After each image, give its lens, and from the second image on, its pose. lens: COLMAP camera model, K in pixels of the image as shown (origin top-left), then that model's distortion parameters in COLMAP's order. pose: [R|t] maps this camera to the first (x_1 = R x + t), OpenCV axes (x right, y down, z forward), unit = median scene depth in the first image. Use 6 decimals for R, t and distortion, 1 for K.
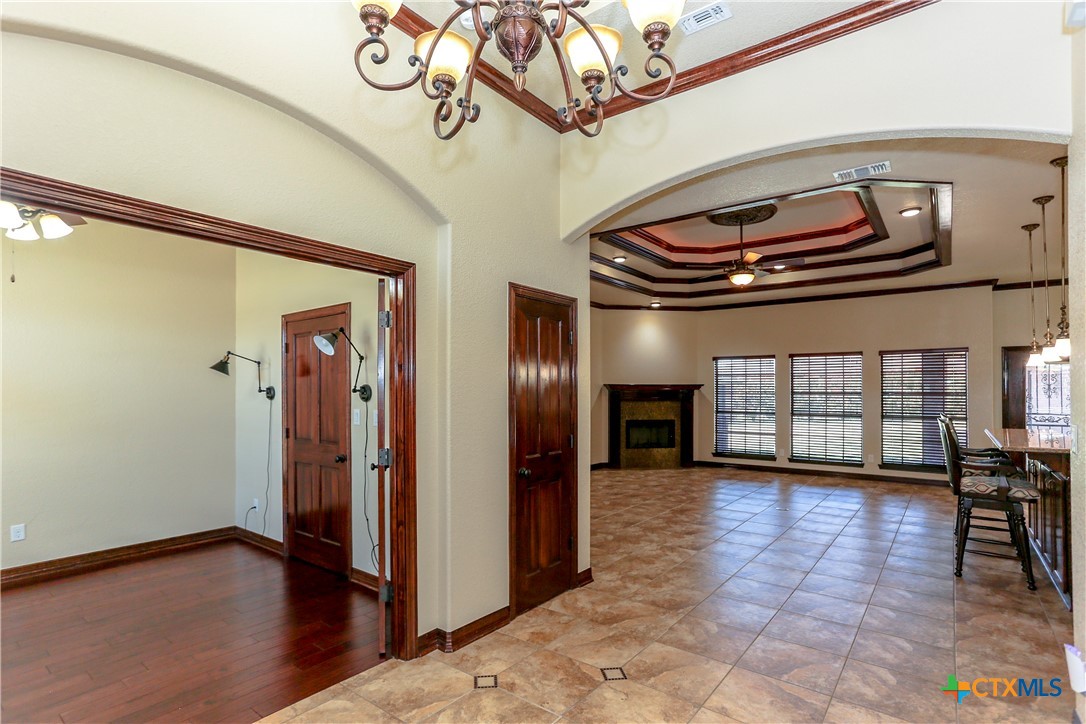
lens RADIAL K [[529.8, 0, 553.1], [0, 529.8, 383.3], [0, 0, 1]] dist [-0.021722, 0.007763]
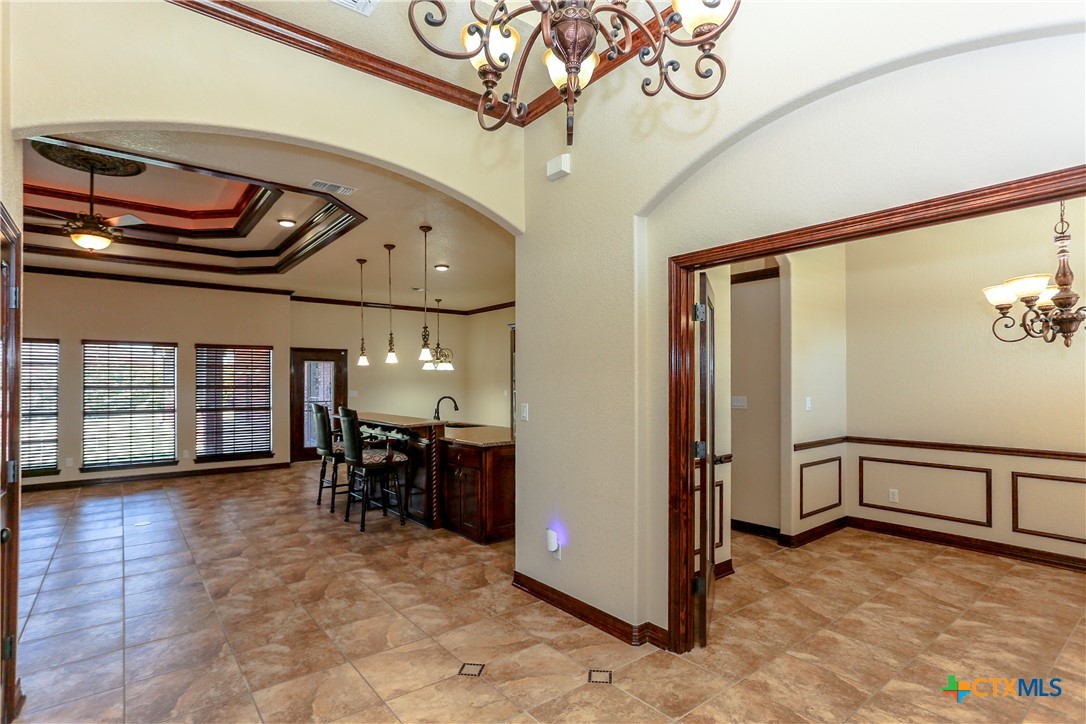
lens RADIAL K [[529.8, 0, 542.0], [0, 529.8, 371.6], [0, 0, 1]] dist [-0.021722, 0.007763]
pose [[0.261150, 0.017229, 0.965145, -0.225905], [-0.007671, 0.999846, -0.015773, 0.001660], [-0.965268, -0.003285, 0.261242, 0.168559]]
